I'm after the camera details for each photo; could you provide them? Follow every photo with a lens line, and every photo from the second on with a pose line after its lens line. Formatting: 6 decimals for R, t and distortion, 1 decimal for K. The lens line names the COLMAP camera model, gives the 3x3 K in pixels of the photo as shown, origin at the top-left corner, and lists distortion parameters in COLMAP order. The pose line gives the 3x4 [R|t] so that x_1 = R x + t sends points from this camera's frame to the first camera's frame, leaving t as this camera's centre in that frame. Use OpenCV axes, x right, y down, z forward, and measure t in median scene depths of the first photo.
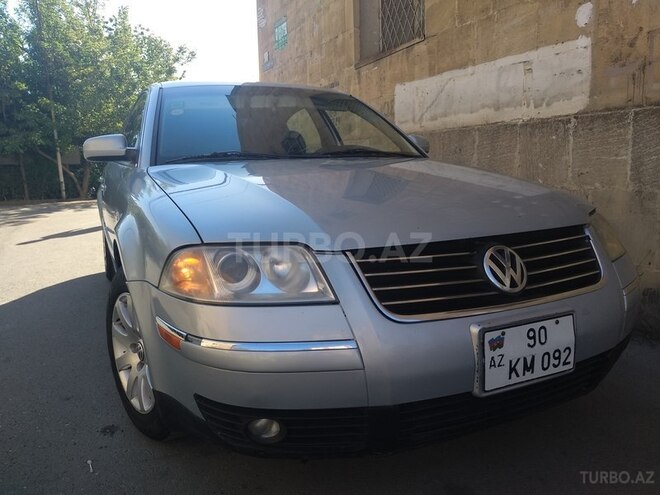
lens RADIAL K [[517.4, 0, 330.0], [0, 517.4, 247.5], [0, 0, 1]] dist [0.008040, -0.004360]
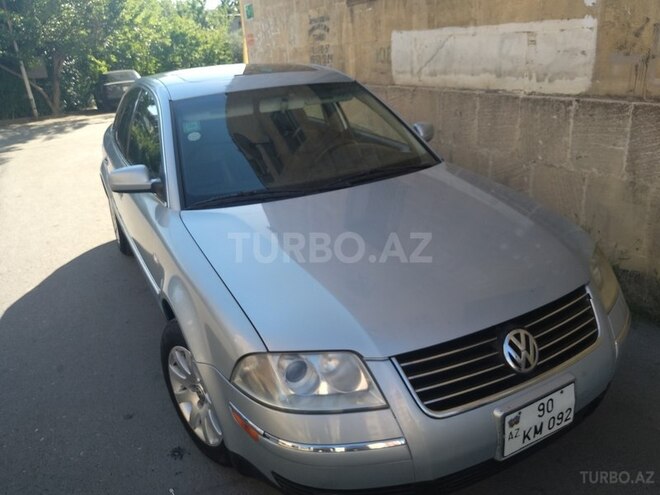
lens RADIAL K [[522.1, 0, 330.0], [0, 522.1, 247.5], [0, 0, 1]] dist [-0.002962, 0.007600]
pose [[0.998528, -0.047609, 0.025991, -0.055582], [0.041187, 0.977298, 0.207827, -0.212375], [-0.035295, -0.206450, 0.977820, -0.050345]]
